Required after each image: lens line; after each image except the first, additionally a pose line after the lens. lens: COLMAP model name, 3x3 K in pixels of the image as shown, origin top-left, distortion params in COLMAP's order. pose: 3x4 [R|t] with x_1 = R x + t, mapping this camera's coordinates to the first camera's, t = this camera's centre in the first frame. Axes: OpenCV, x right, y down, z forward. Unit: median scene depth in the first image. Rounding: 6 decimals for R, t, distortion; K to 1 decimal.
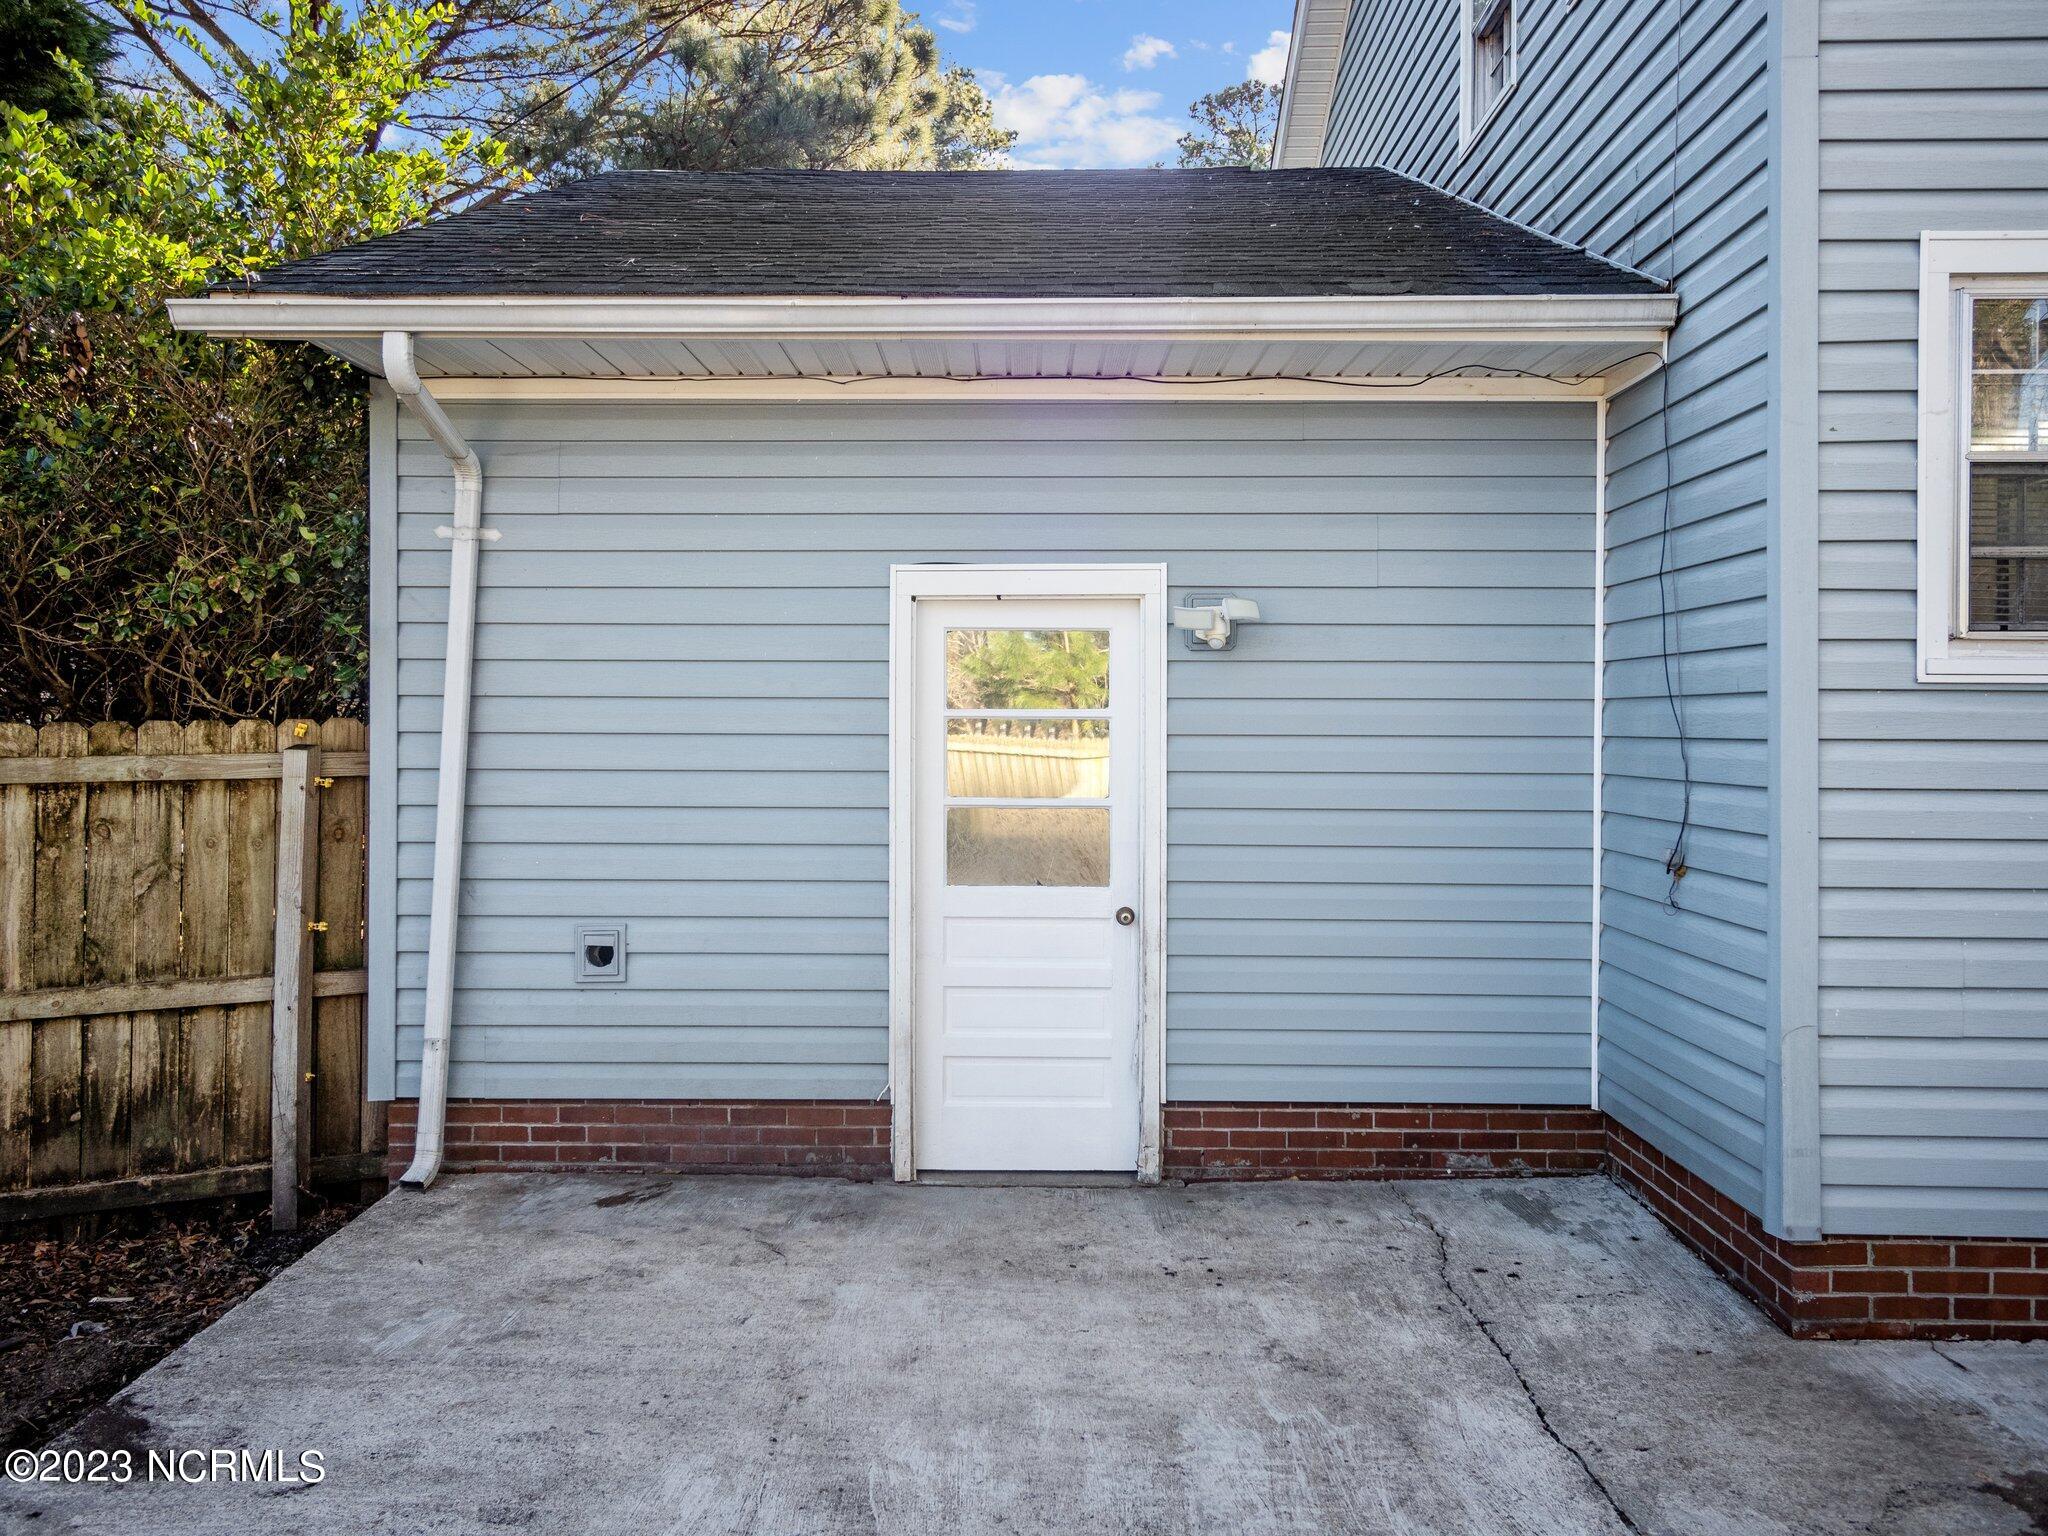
lens RADIAL K [[1642.2, 0, 1022.7], [0, 1642.2, 735.8], [0, 0, 1]] dist [0.007406, 0.014933]
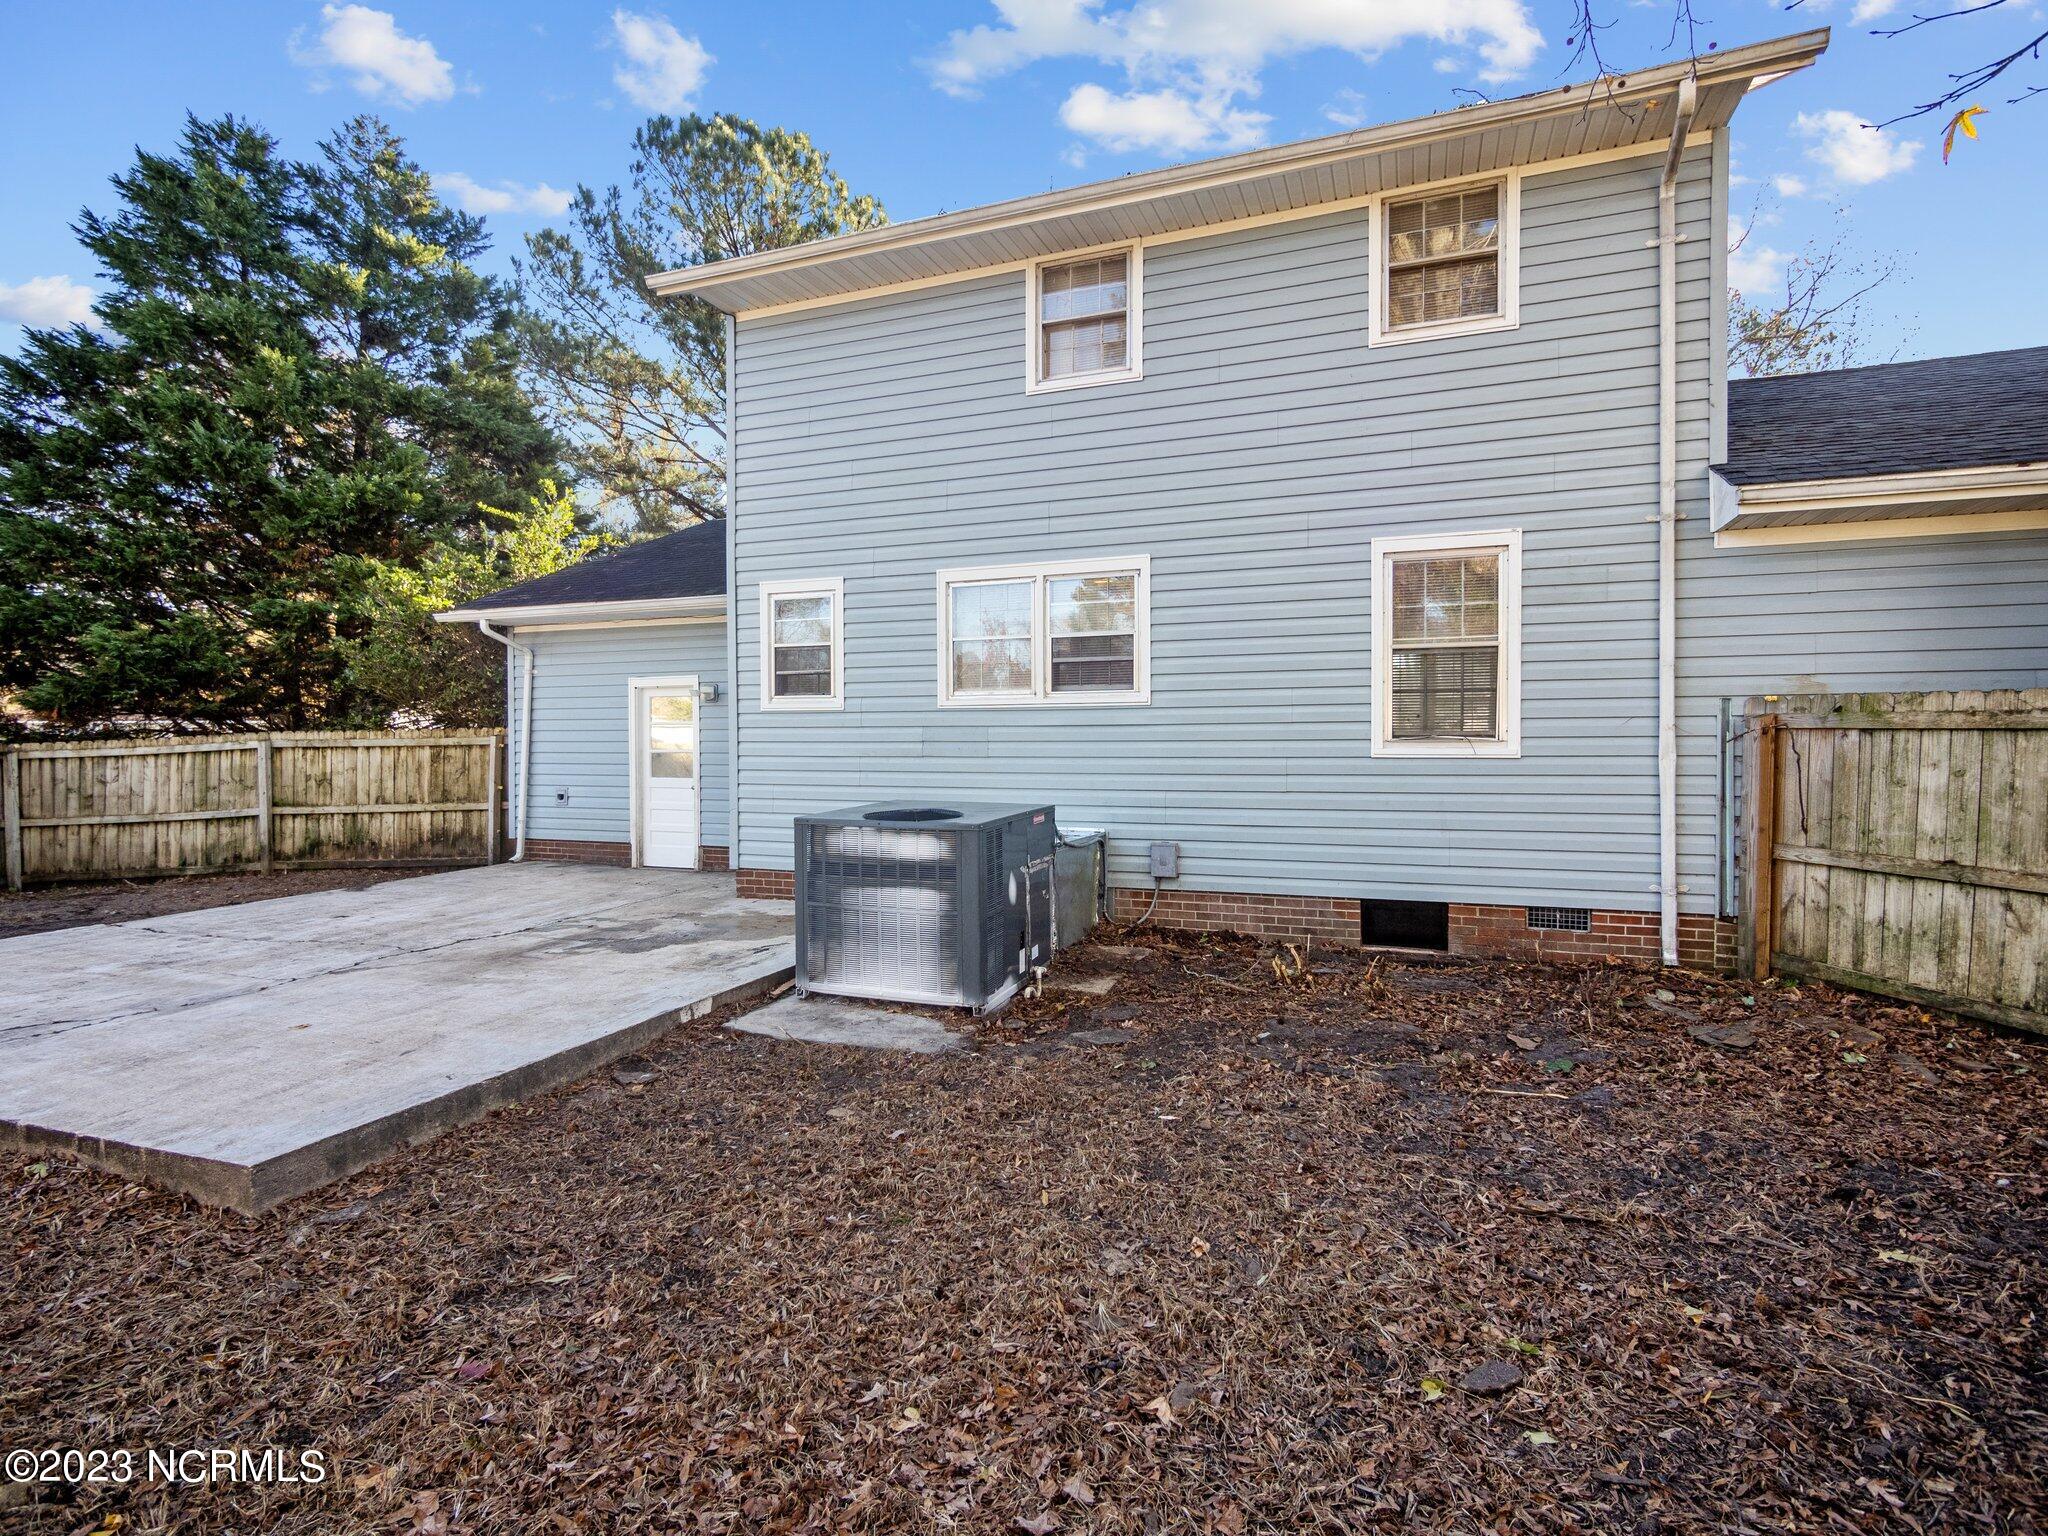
lens RADIAL K [[1006.8, 0, 1025.4], [0, 1006.8, 756.3], [0, 0, 1]] dist [-0.001330, -0.000481]
pose [[0.941277, 0.001261, -0.337634, 1.330300], [0.002973, 0.999923, 0.012023, 0.029265], [0.337623, -0.012321, 0.941201, -0.610731]]
